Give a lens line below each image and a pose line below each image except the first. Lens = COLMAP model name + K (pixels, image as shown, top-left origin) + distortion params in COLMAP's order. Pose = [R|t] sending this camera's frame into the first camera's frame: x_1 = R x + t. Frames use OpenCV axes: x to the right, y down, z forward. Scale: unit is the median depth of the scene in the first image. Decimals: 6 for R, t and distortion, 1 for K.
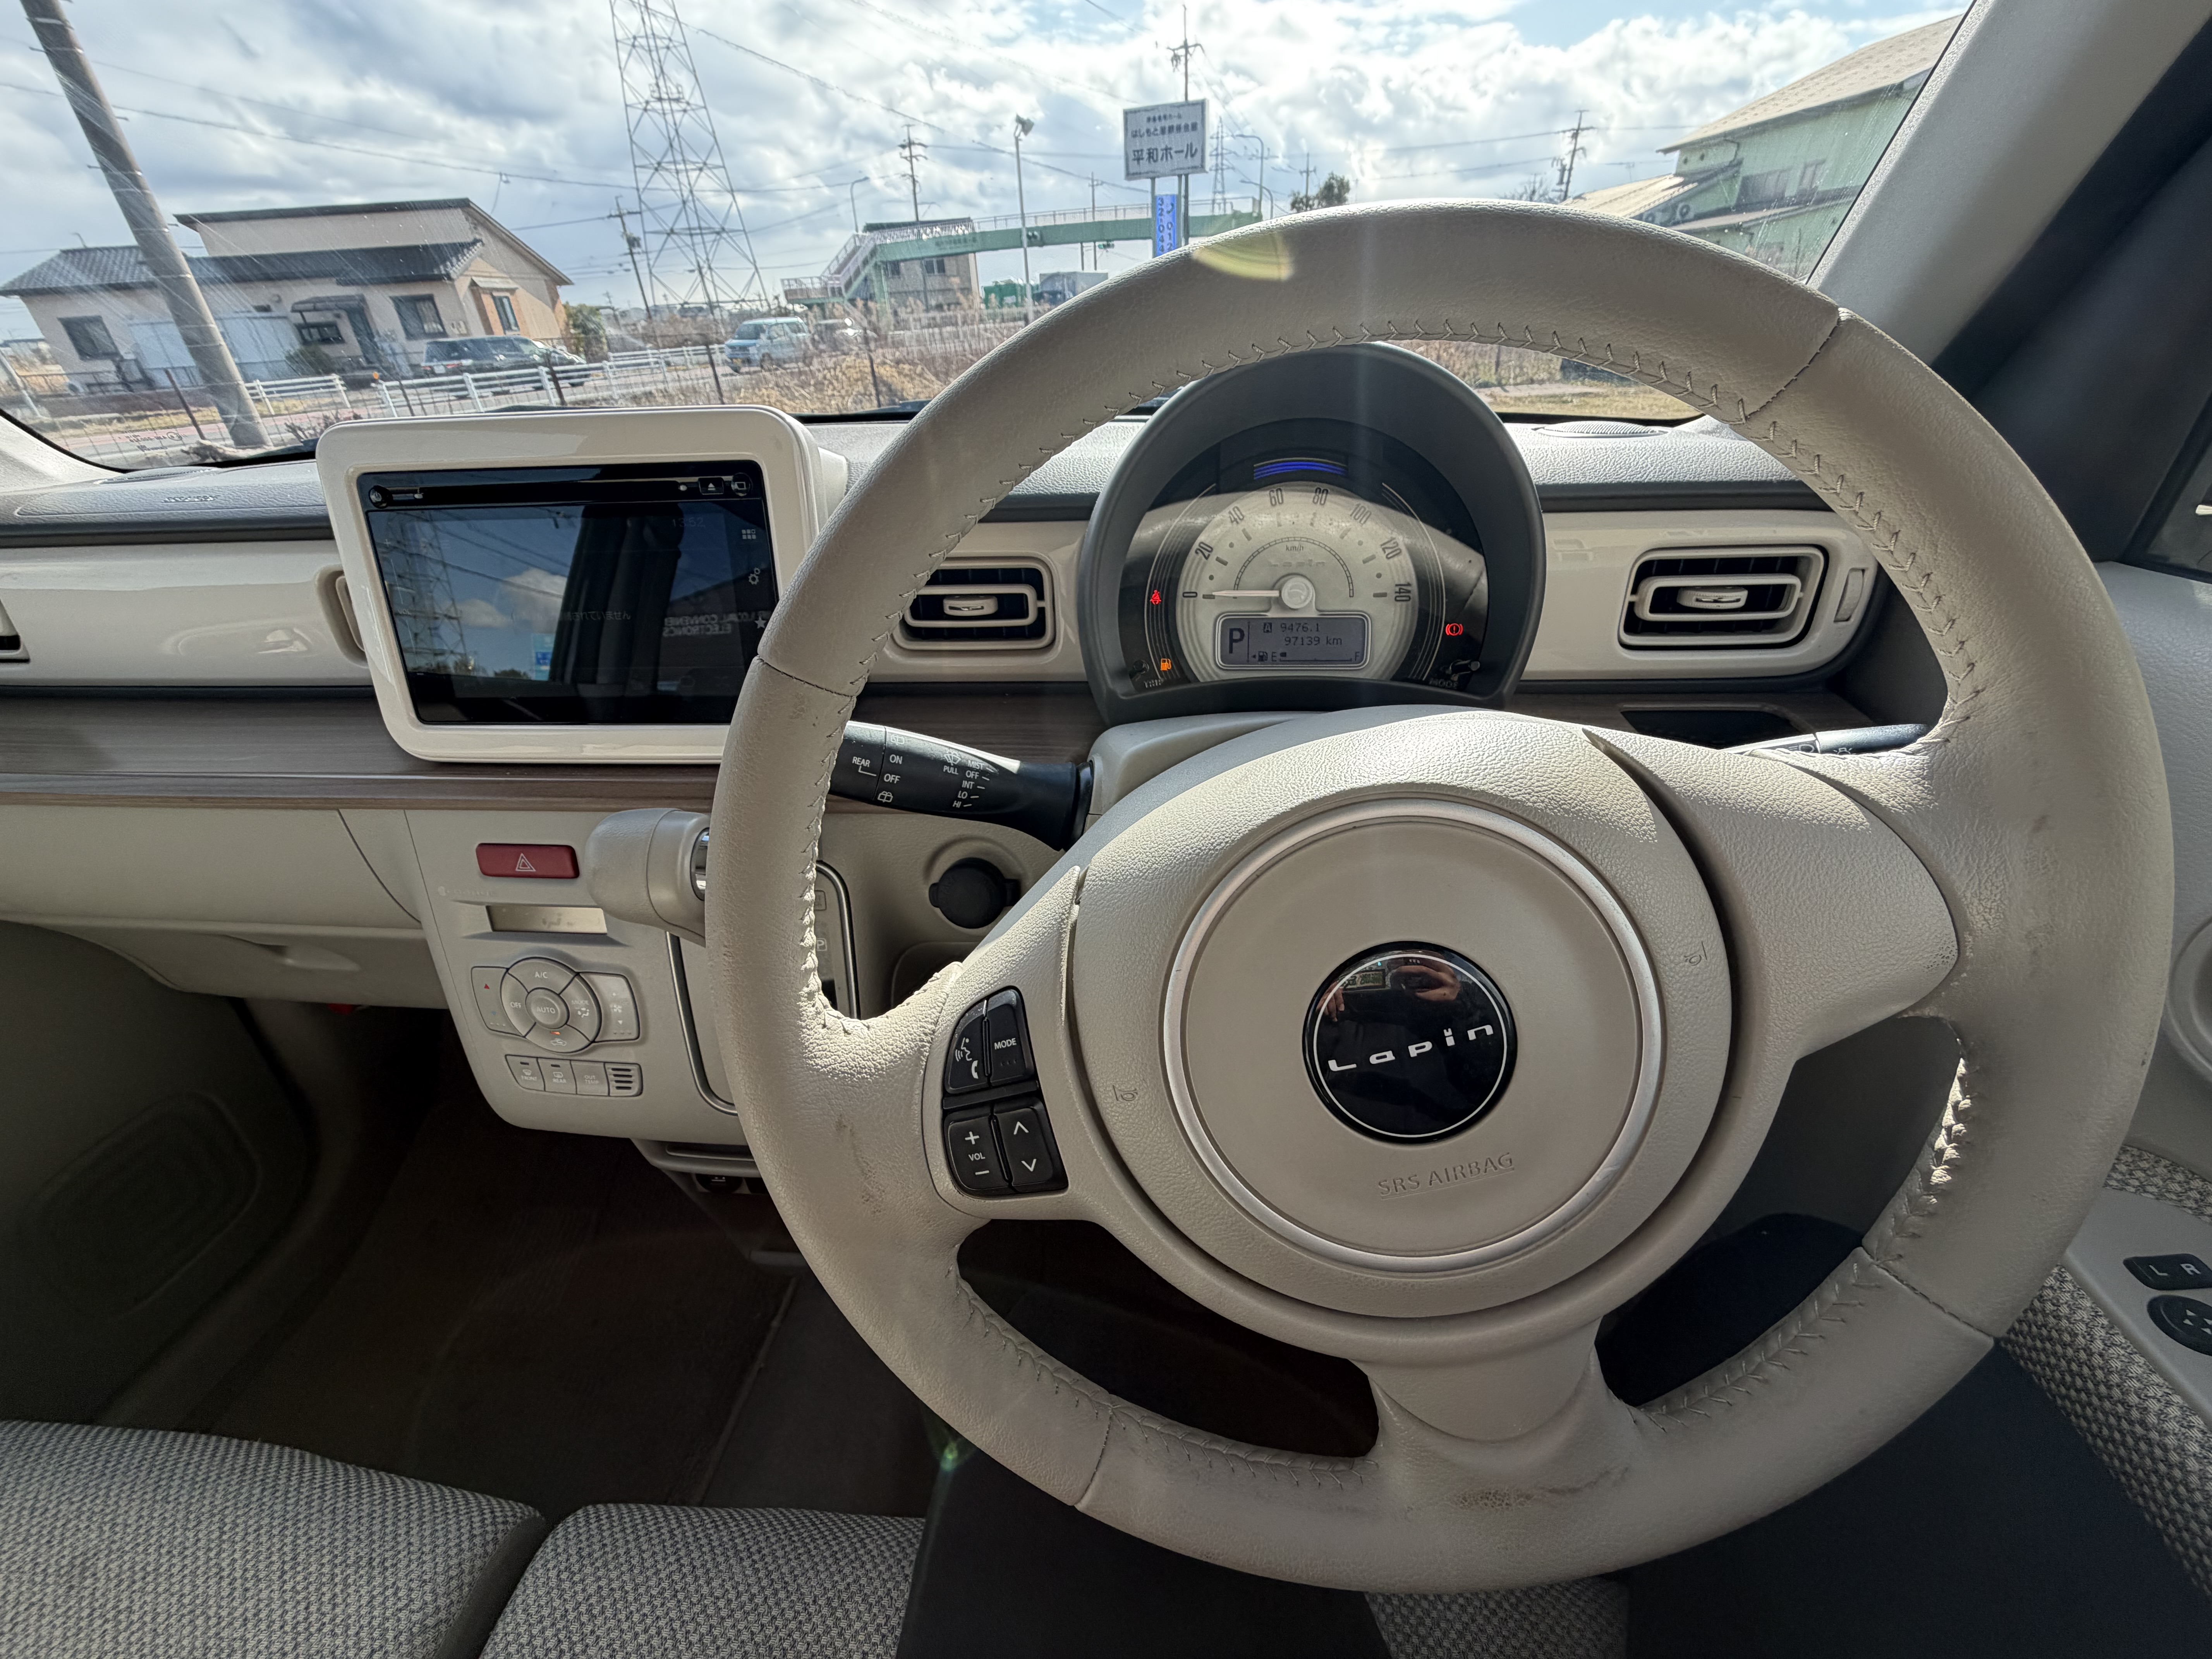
lens RADIAL K [[875.0, 0, 1099.1], [0, 875.0, 823.4], [0, 0, 1]] dist [-0.000143, -0.000144]
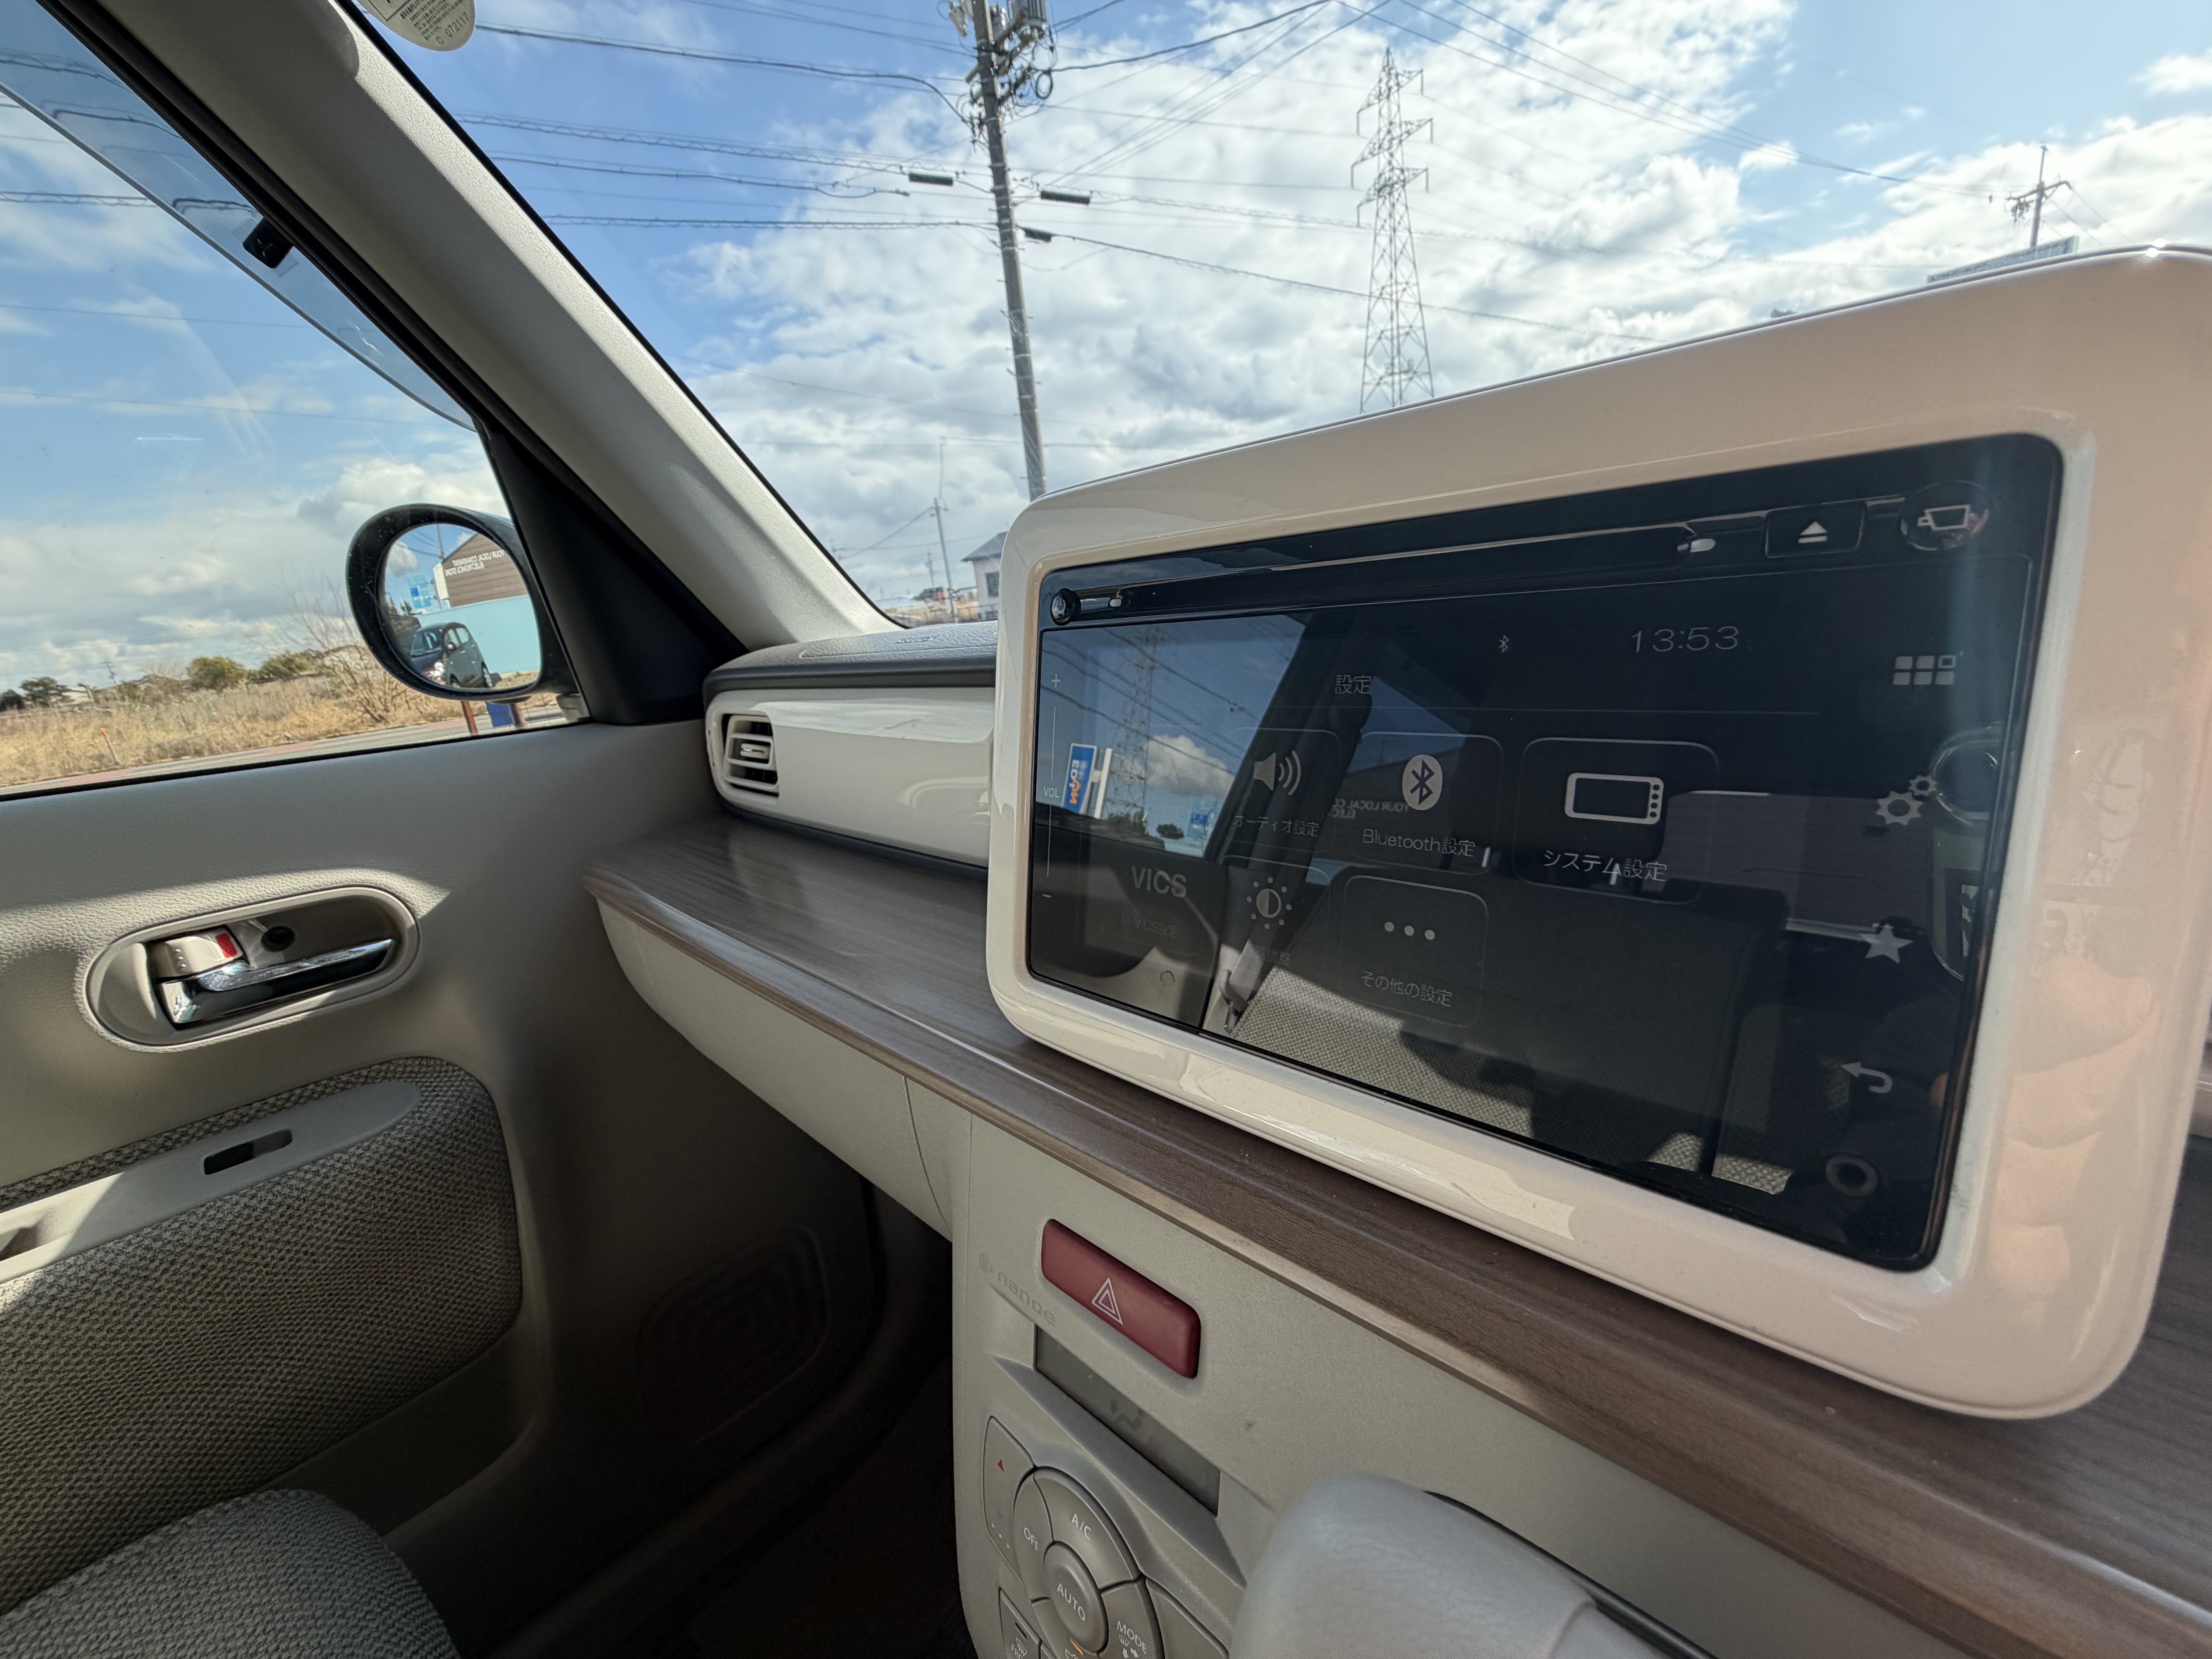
lens RADIAL K [[875.0, 0, 1099.1], [0, 875.0, 823.4], [0, 0, 1]] dist [-0.000143, -0.000144]
pose [[0.776595, 0.121173, -0.618237, -0.363960], [-0.248827, 0.960539, -0.124299, -0.141612], [0.578779, 0.250364, 0.776101, 0.511836]]
